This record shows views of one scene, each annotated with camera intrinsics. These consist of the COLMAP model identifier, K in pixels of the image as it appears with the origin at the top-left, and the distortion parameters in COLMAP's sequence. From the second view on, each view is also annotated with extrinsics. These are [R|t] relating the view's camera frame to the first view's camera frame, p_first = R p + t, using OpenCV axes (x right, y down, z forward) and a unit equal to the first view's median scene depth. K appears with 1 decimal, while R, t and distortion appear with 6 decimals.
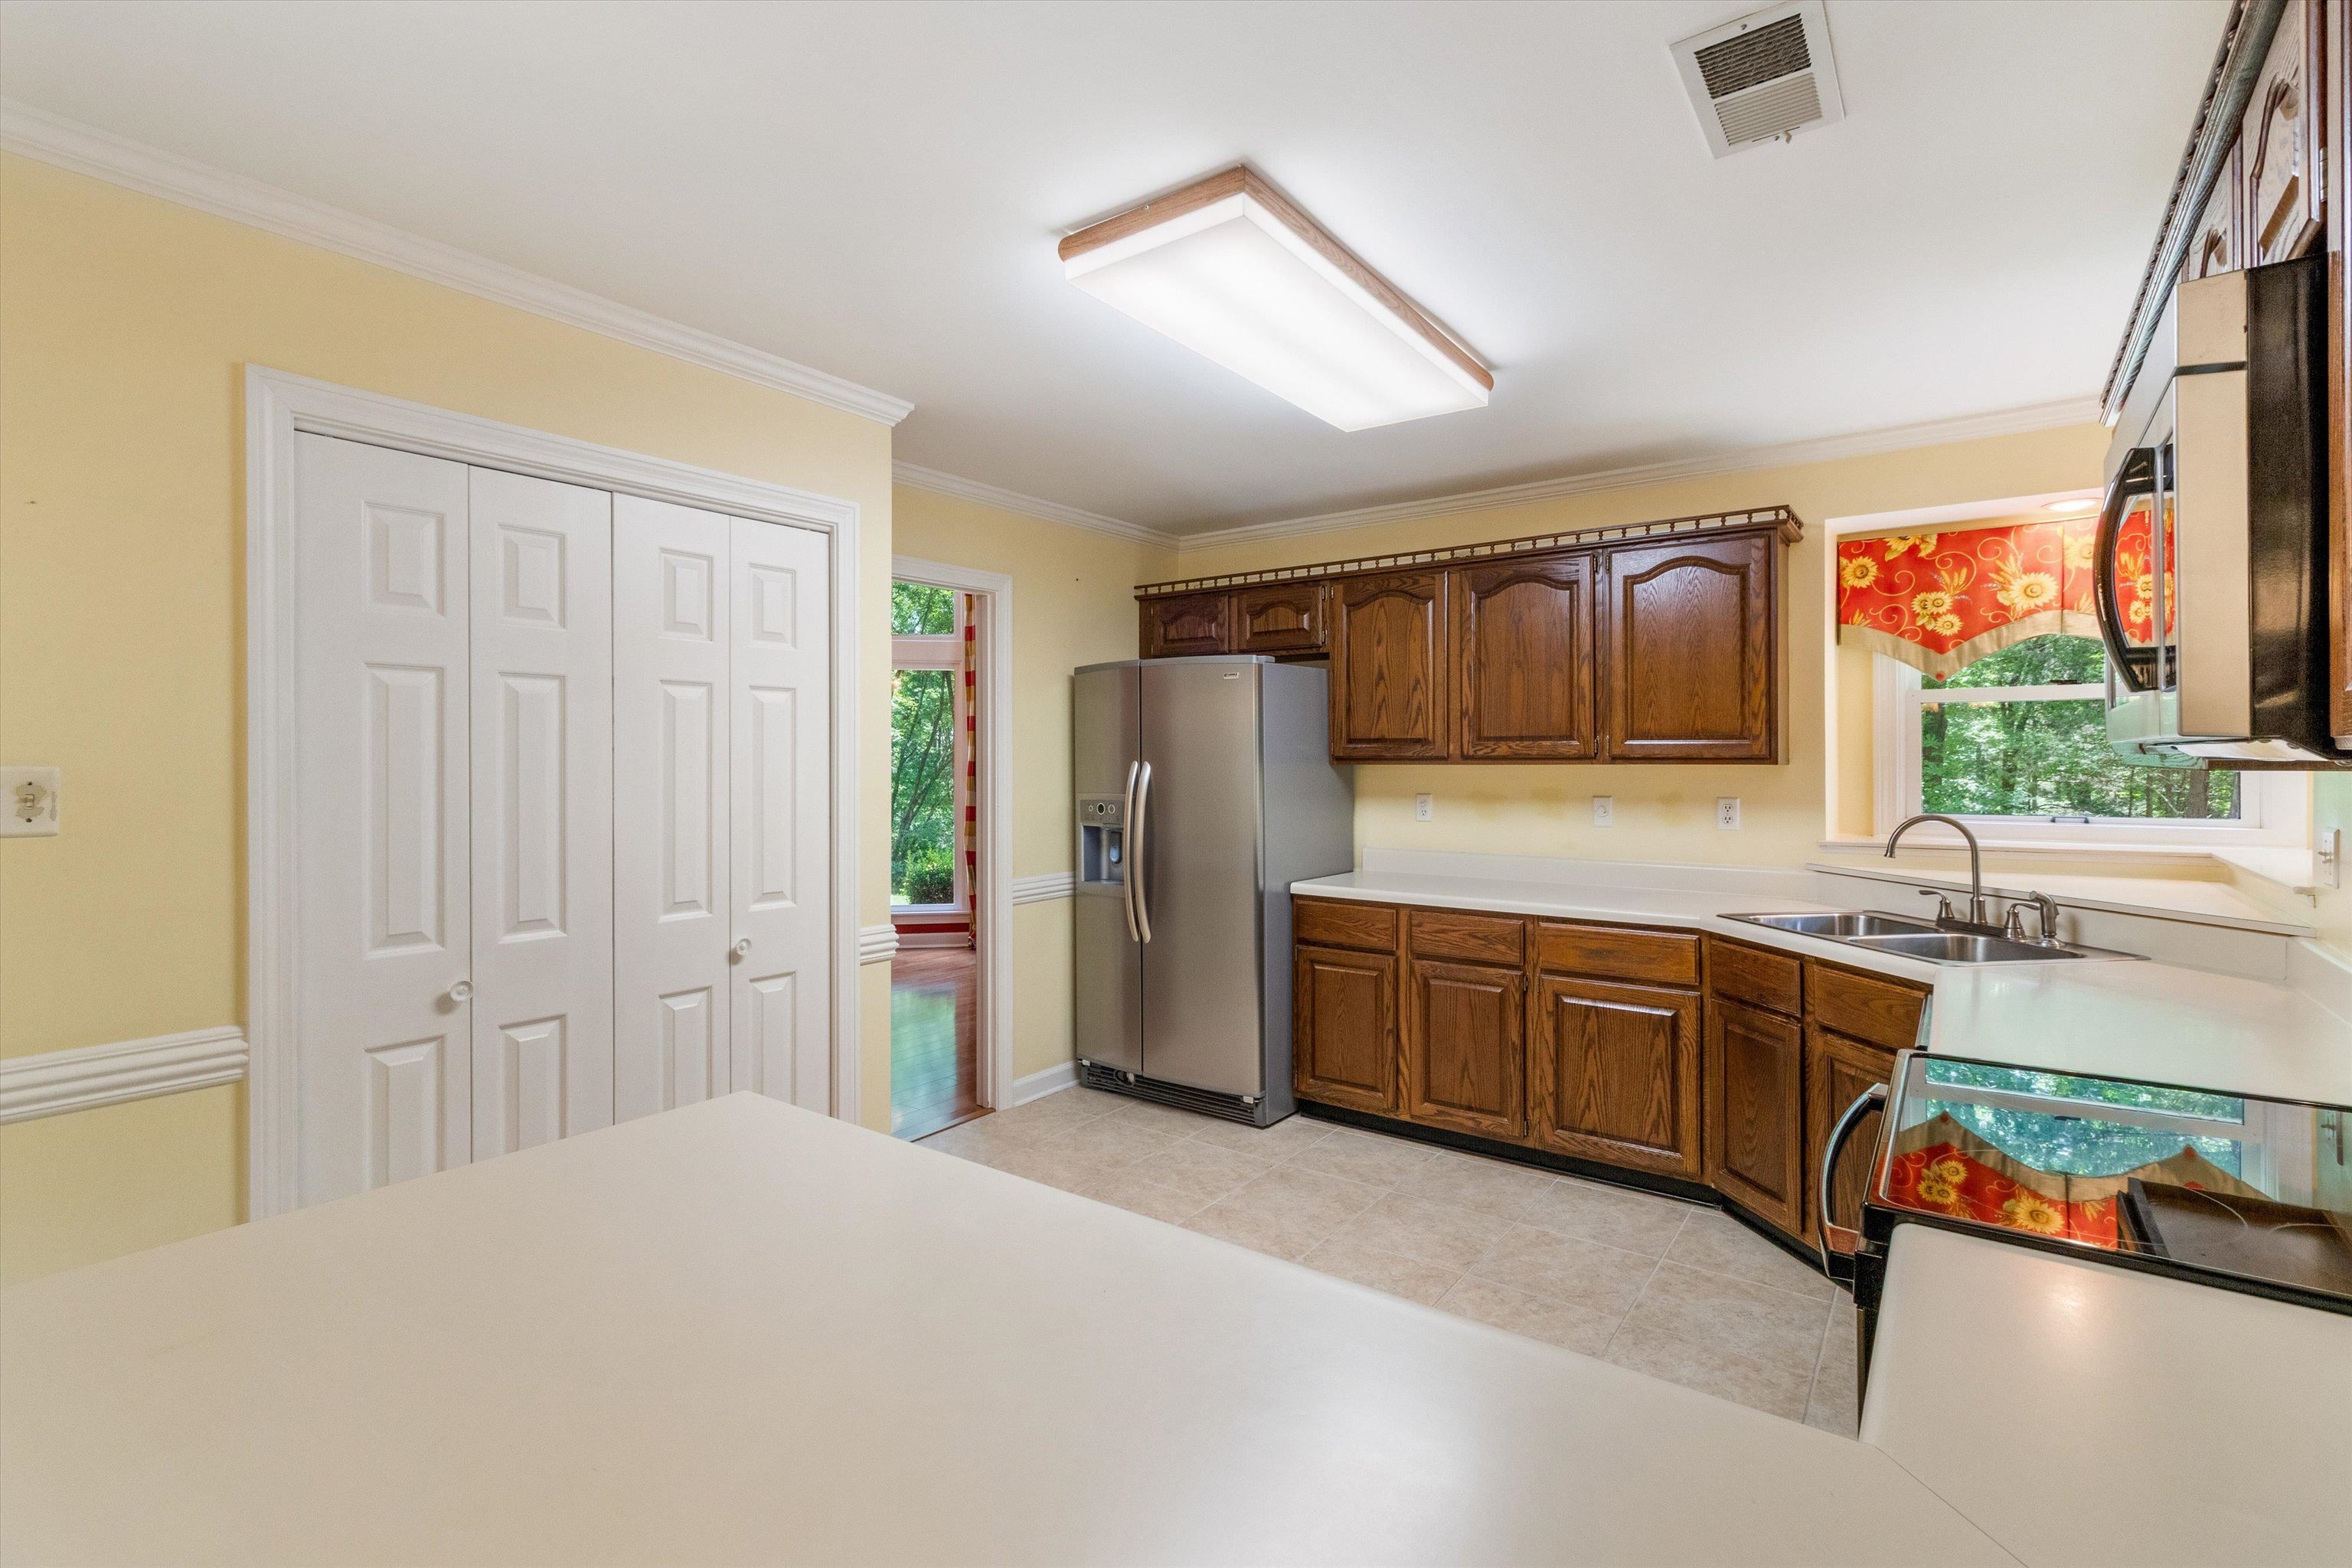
lens RADIAL K [[1085.6, 0, 1155.9], [0, 1085.6, 757.8], [0, 0, 1]] dist [0.002642, 0.000466]
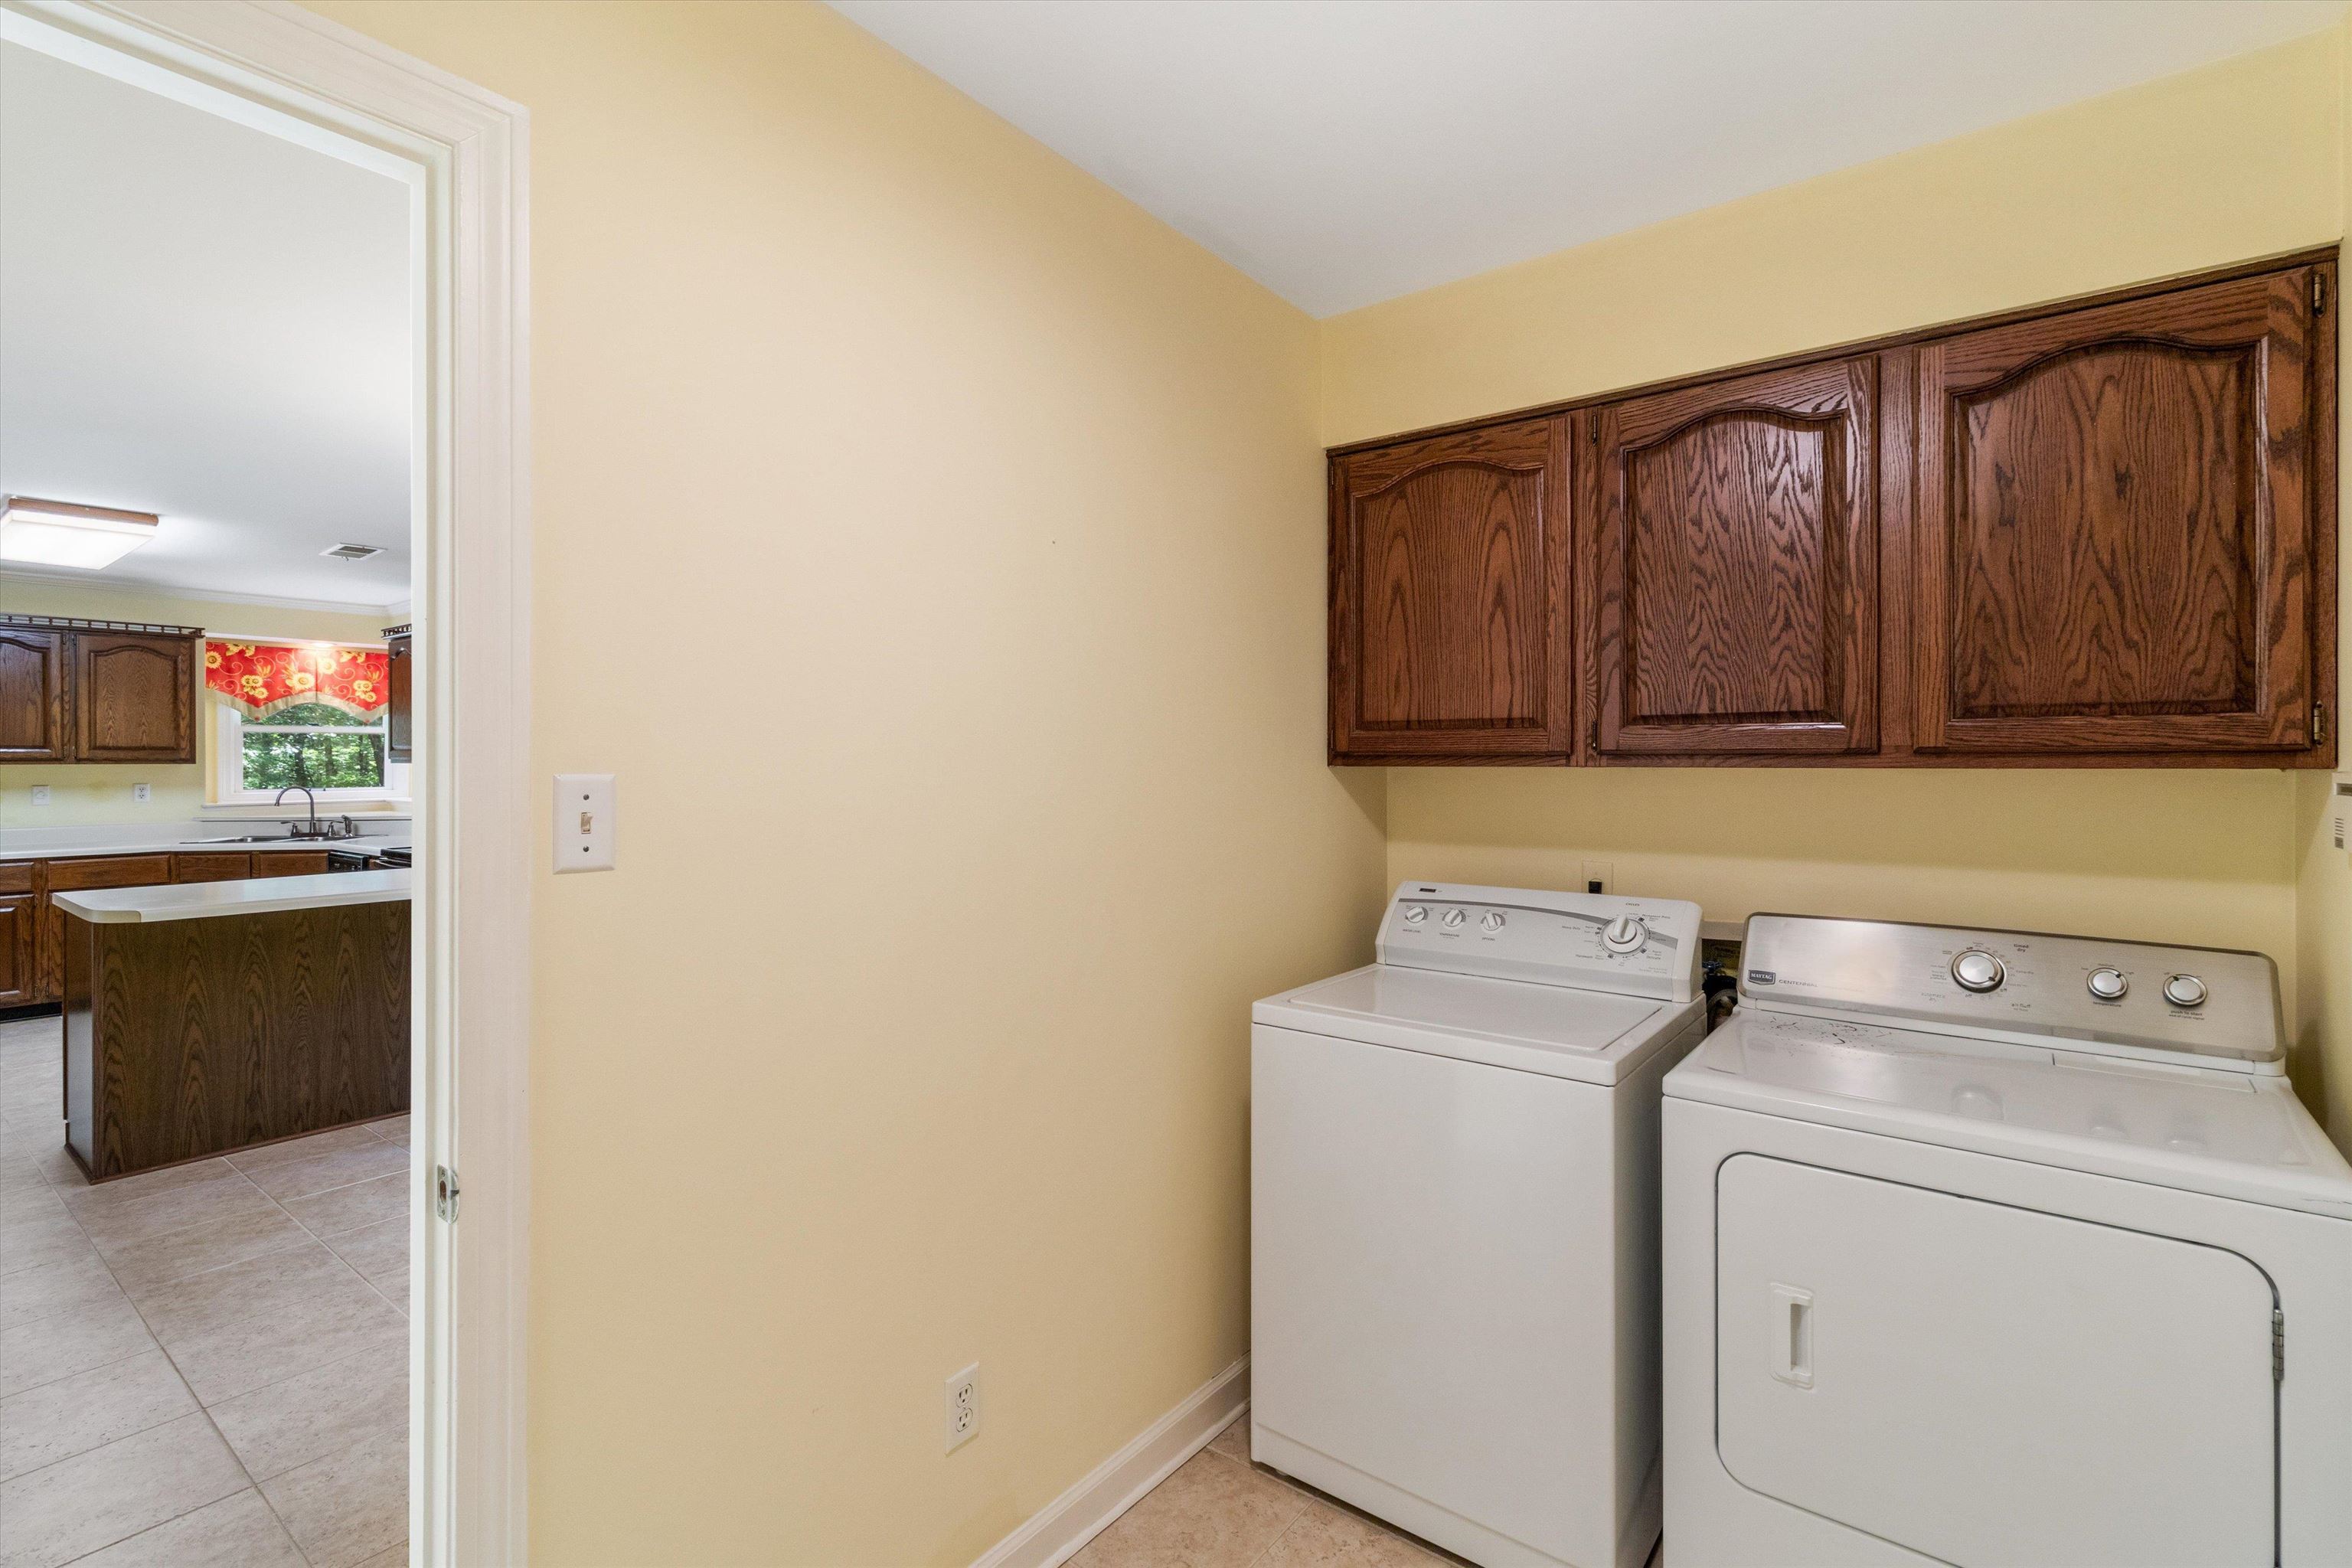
lens RADIAL K [[1091.4, 0, 1178.1], [0, 1091.4, 764.6], [0, 0, 1]] dist [0.002249, 0.000654]
pose [[0.019892, -0.000789, 0.999802, -1.218715], [0.000817, 0.999999, 0.000773, 0.007140], [-0.999802, 0.000801, 0.019893, -0.700673]]
